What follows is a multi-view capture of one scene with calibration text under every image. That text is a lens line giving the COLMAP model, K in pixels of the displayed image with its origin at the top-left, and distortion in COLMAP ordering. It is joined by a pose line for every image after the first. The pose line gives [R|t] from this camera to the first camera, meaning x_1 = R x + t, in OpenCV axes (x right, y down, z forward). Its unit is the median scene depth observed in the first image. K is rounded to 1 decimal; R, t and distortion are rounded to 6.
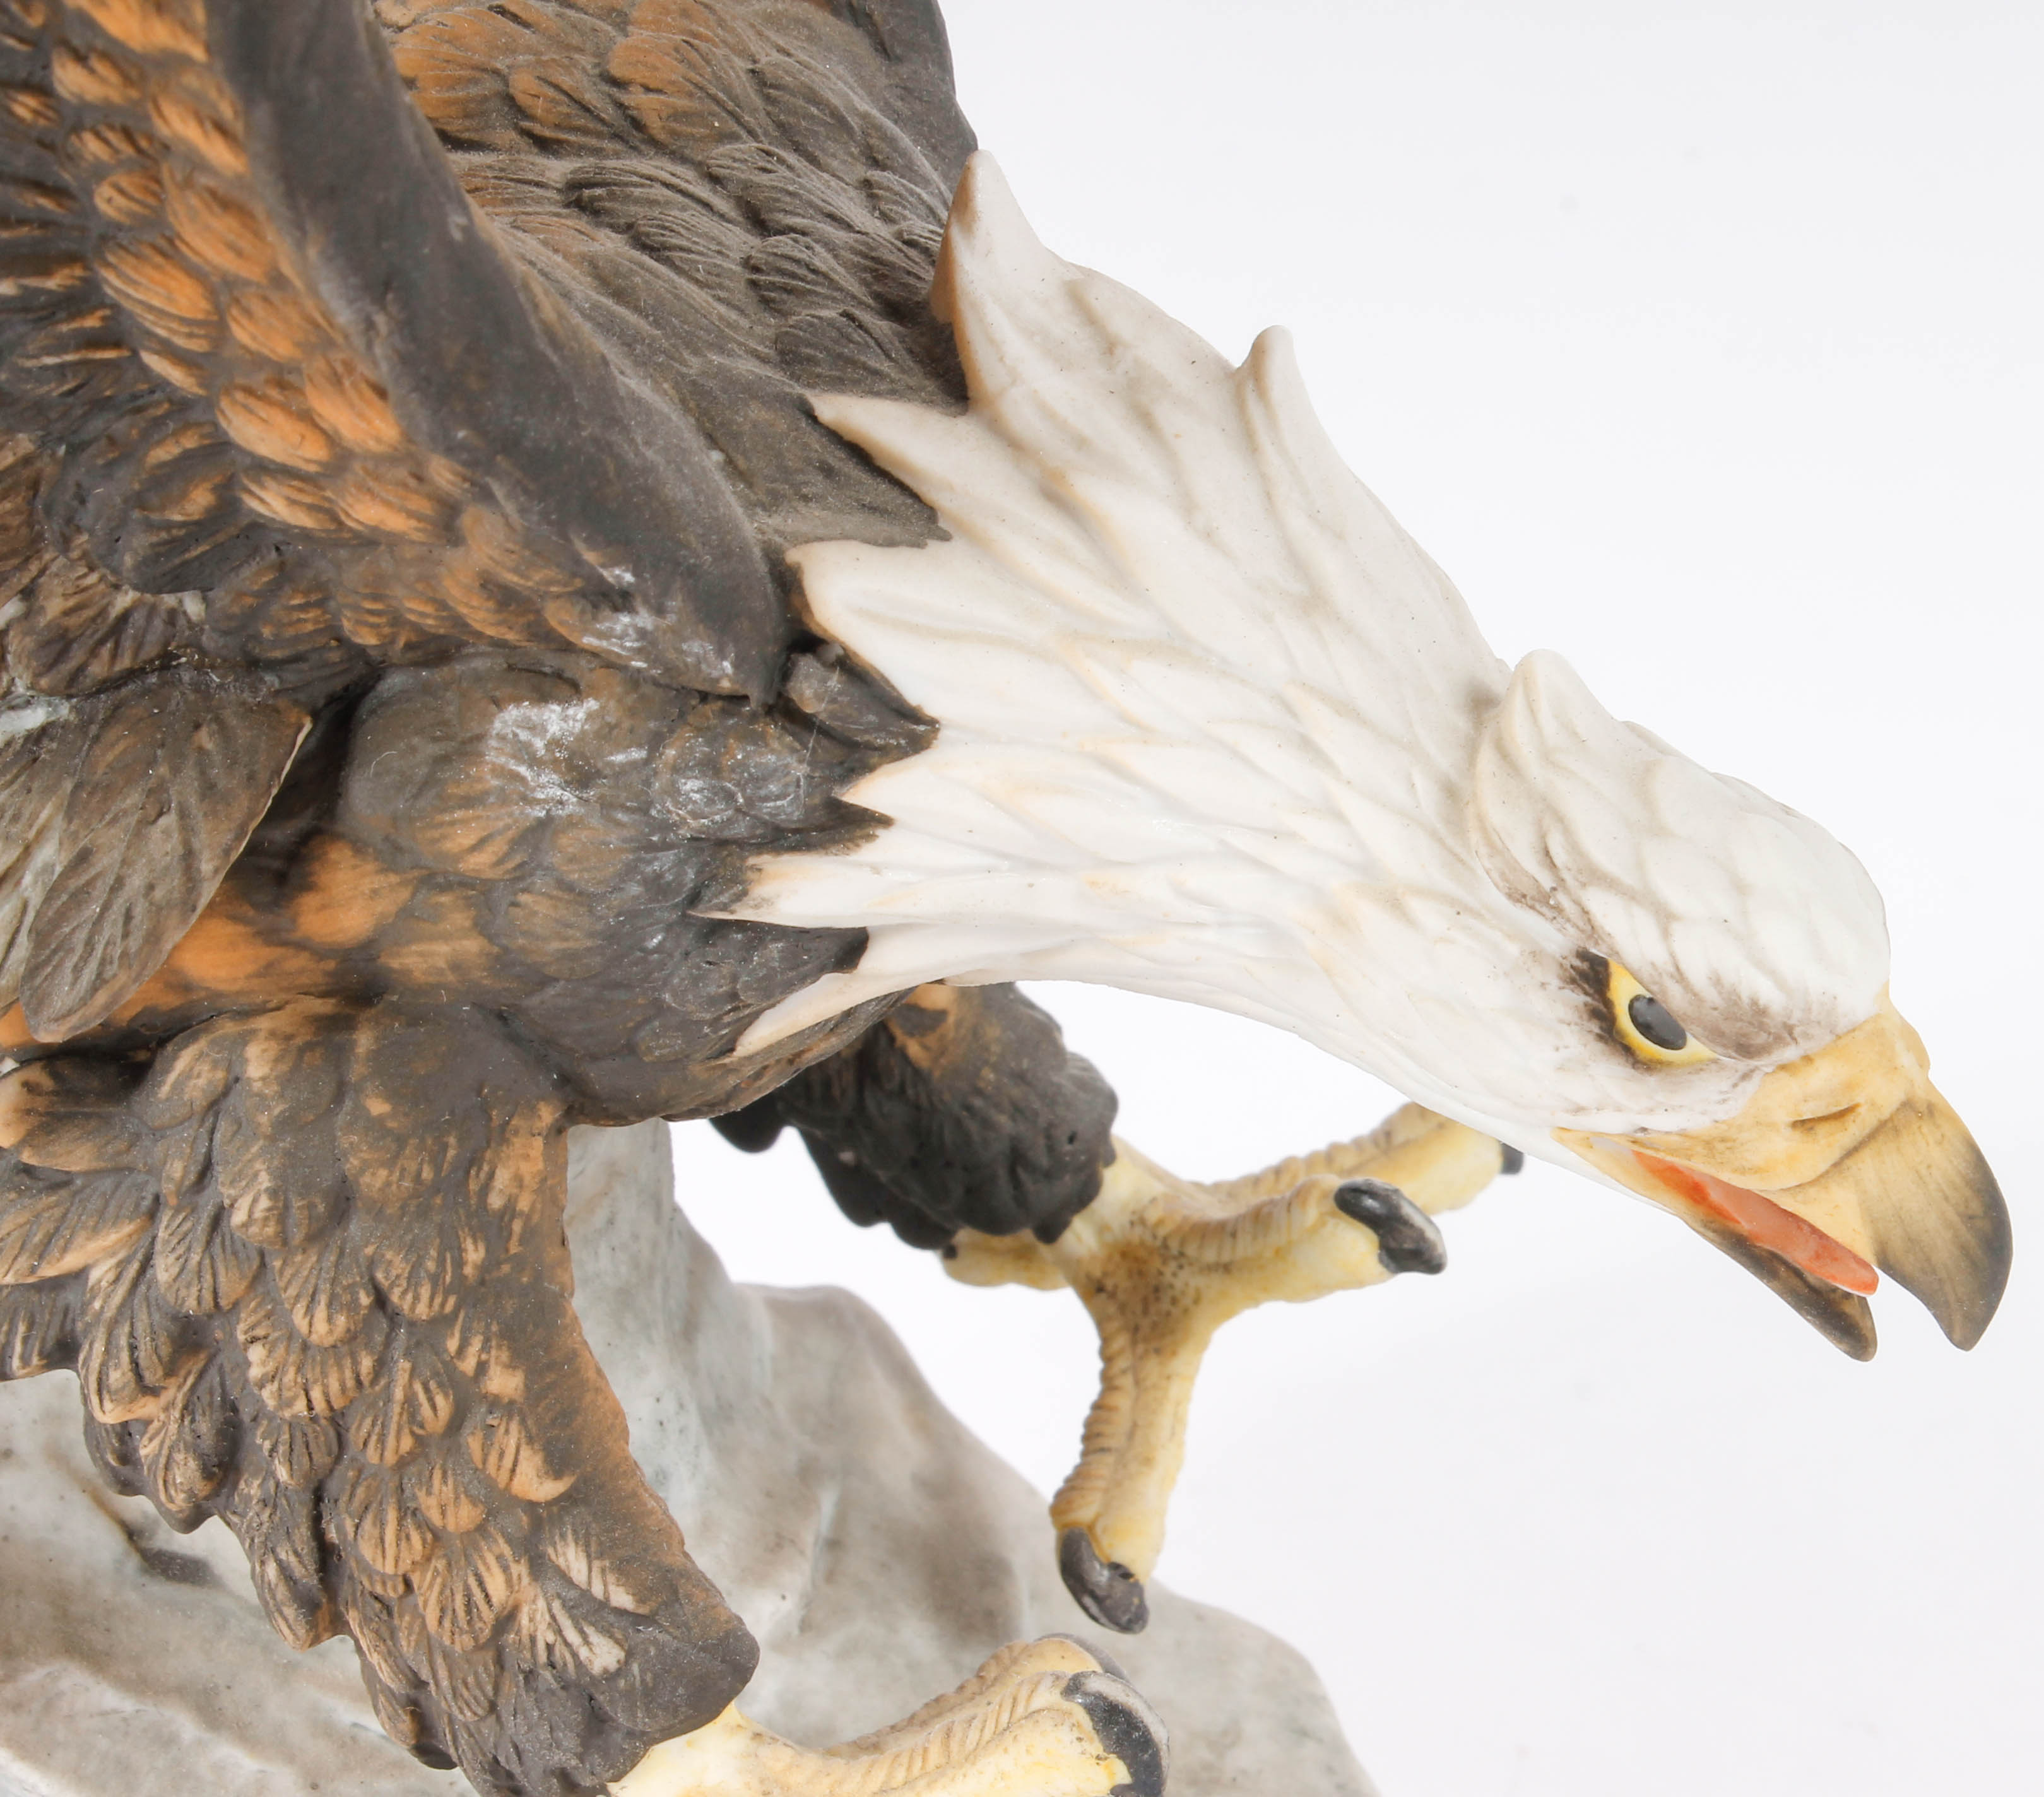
lens RADIAL K [[5760.7, 0, 1347.5], [0, 5760.7, 904.1], [0, 0, 1]] dist [-0.012744, 0.530822]
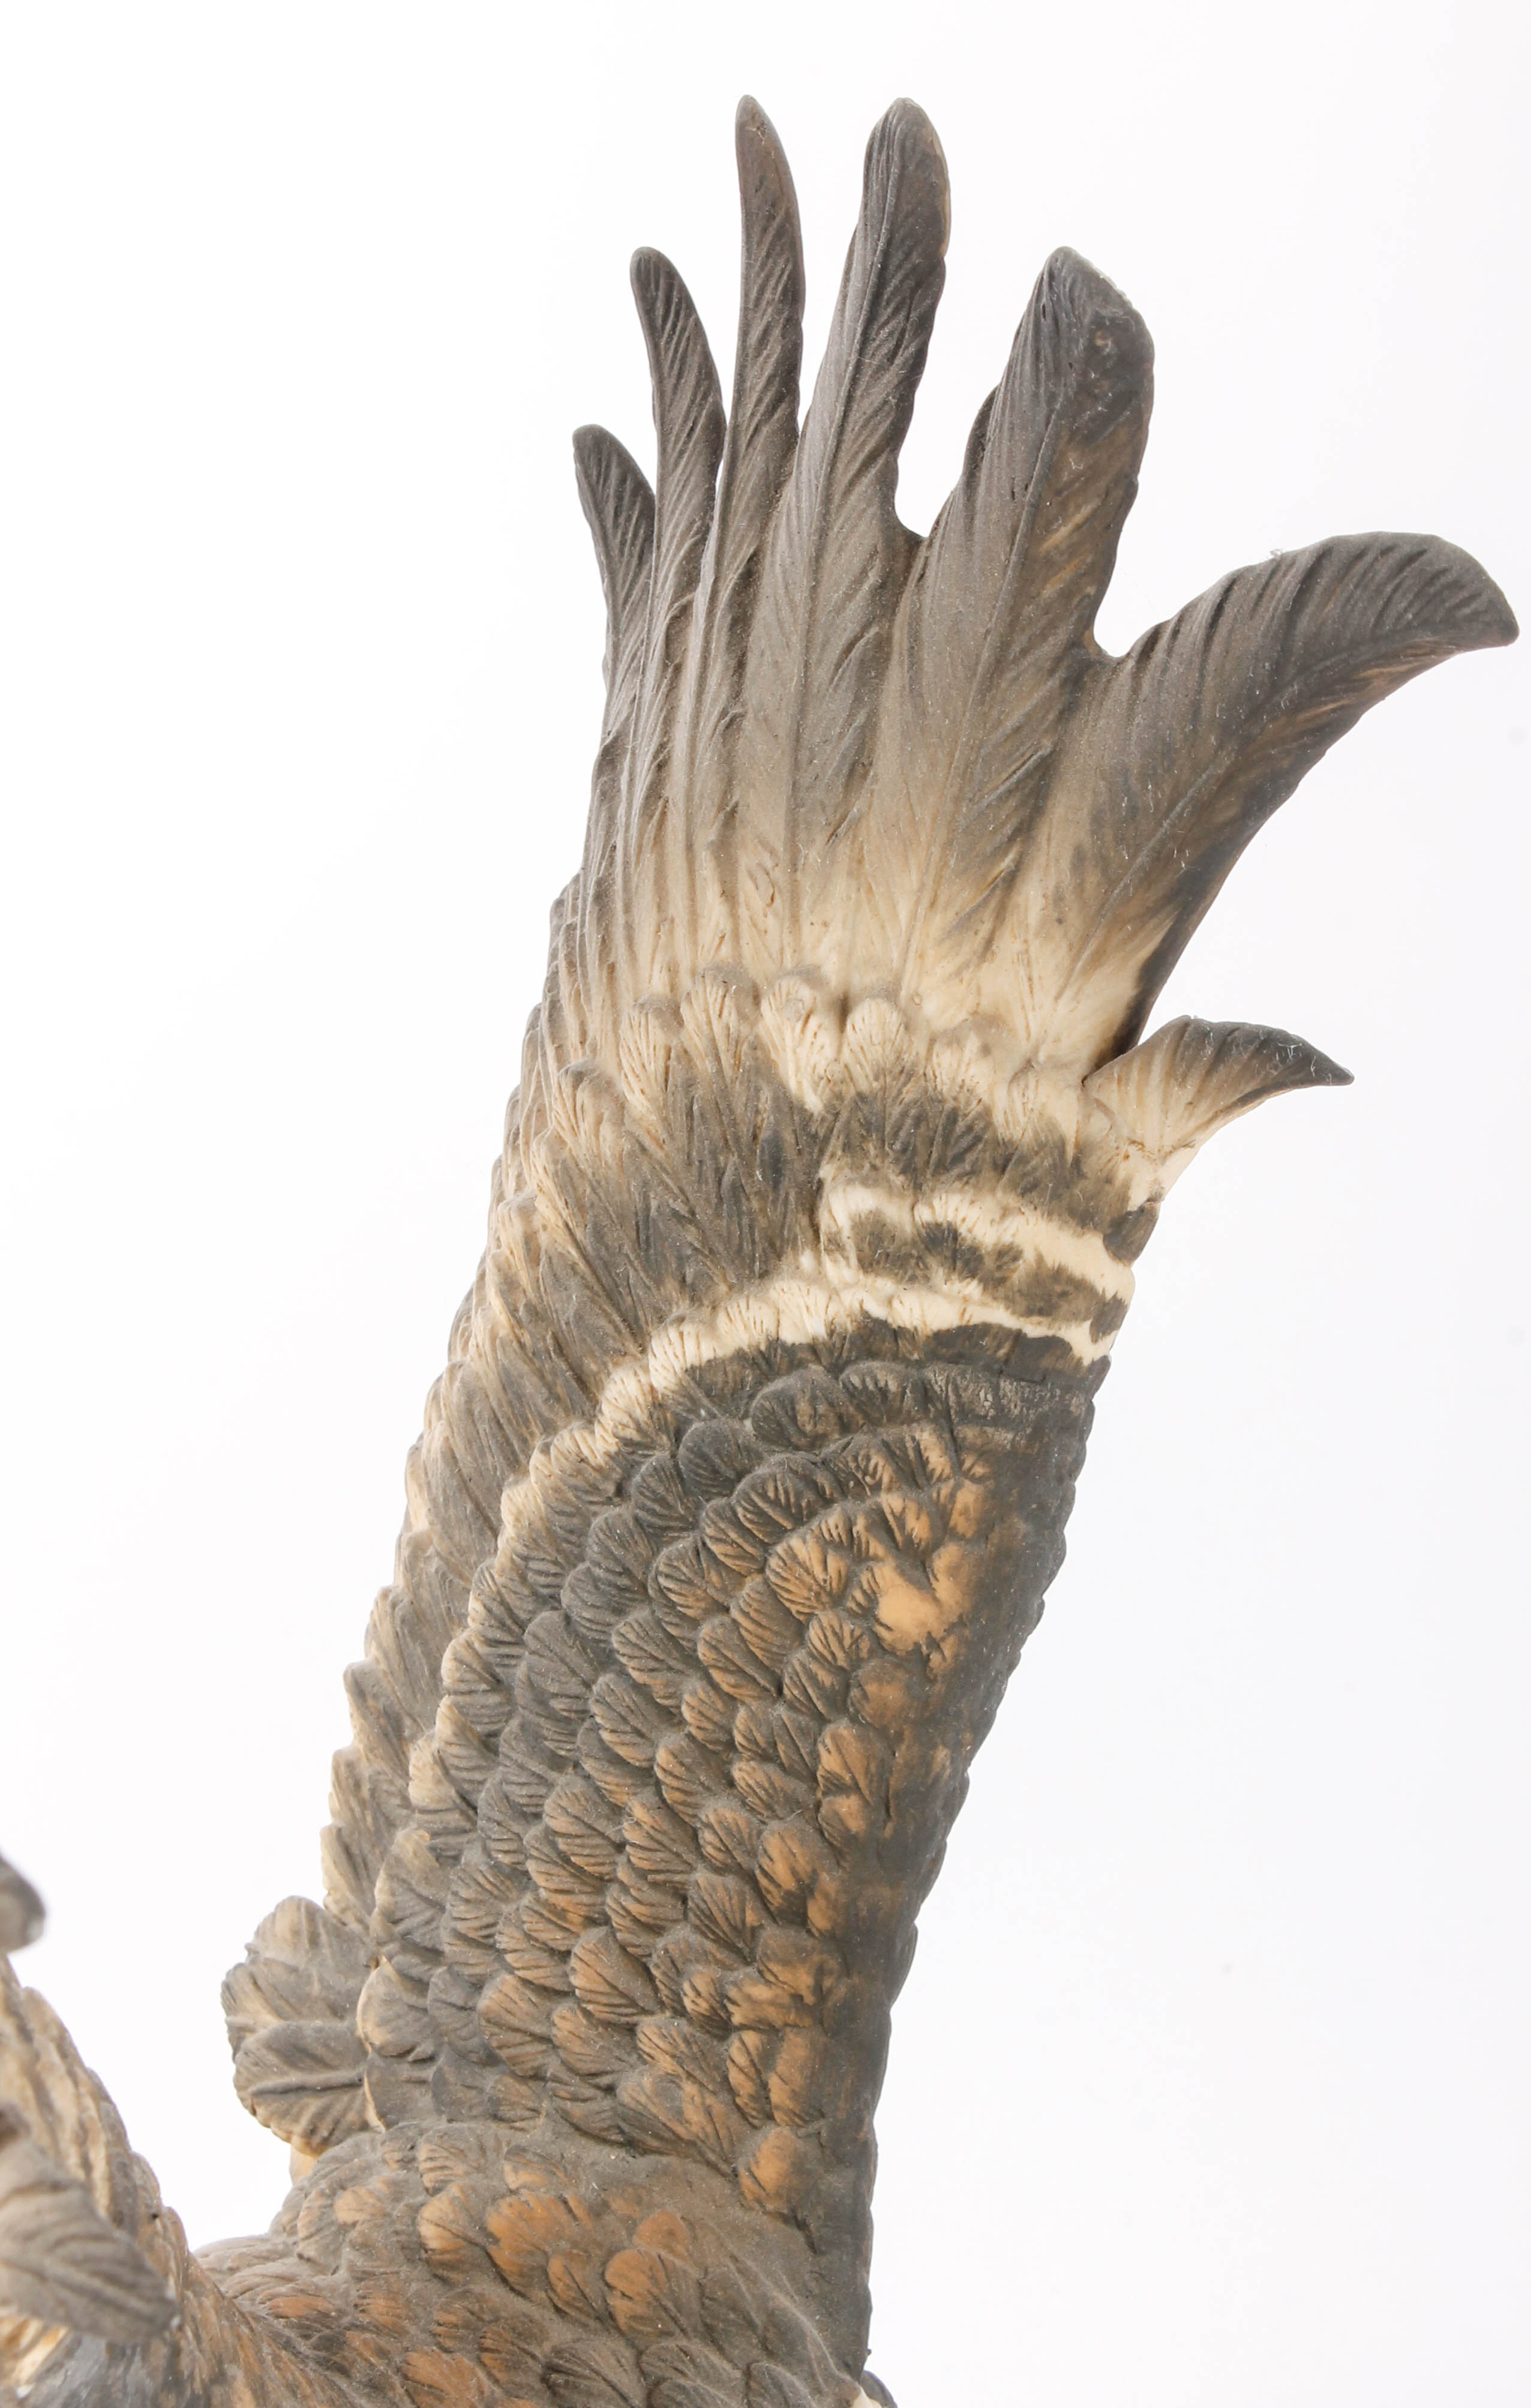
lens RADIAL K [[5543.7, 0, 765.6], [0, 5543.7, 1117.7], [0, 0, 1]] dist [0.000136, 0.547097]
pose [[0.904808, 0.250412, -0.344408, 0.375873], [-0.196878, 0.963182, 0.183084, -0.768655], [0.377574, -0.097850, 0.920795, -0.393233]]
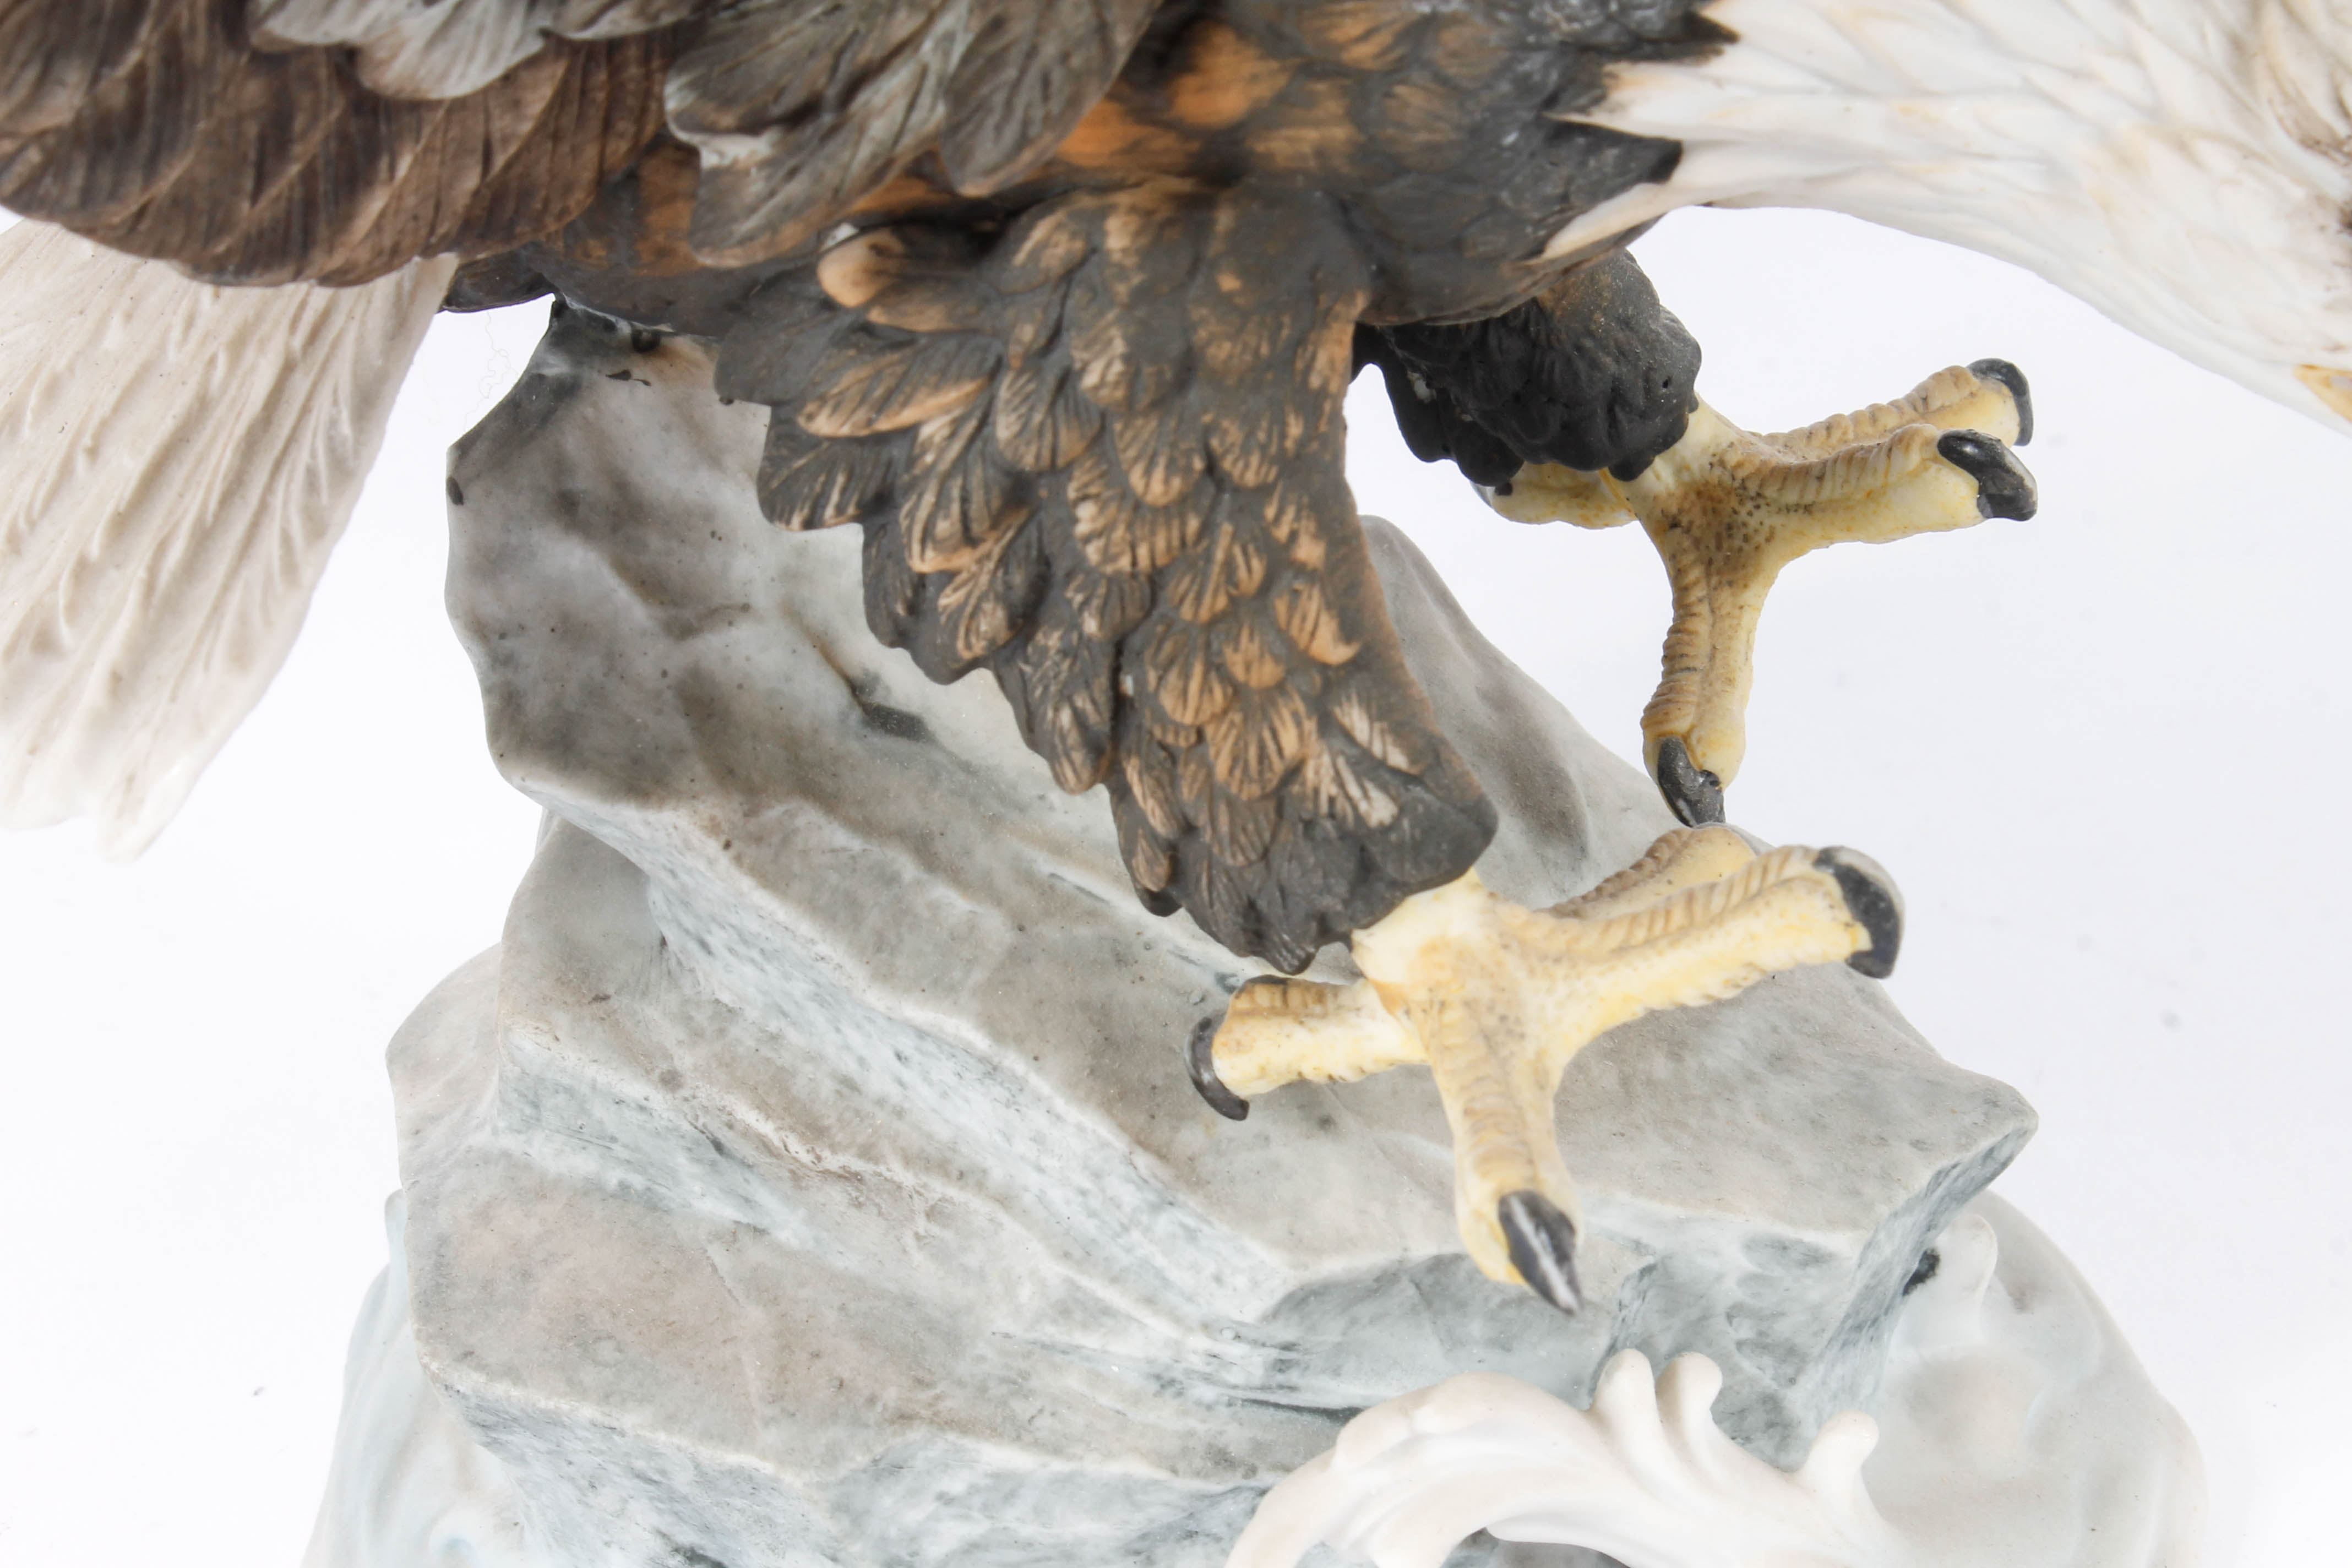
lens RADIAL K [[5054.9, 0, 1176.0], [0, 5054.9, 784.0], [0, 0, 1]] dist [0.050104, 0.092023]
pose [[0.997444, 0.051789, 0.049231, -0.216036], [-0.055767, 0.994970, 0.083210, 0.049349], [-0.044674, -0.085743, 0.995315, 0.059760]]
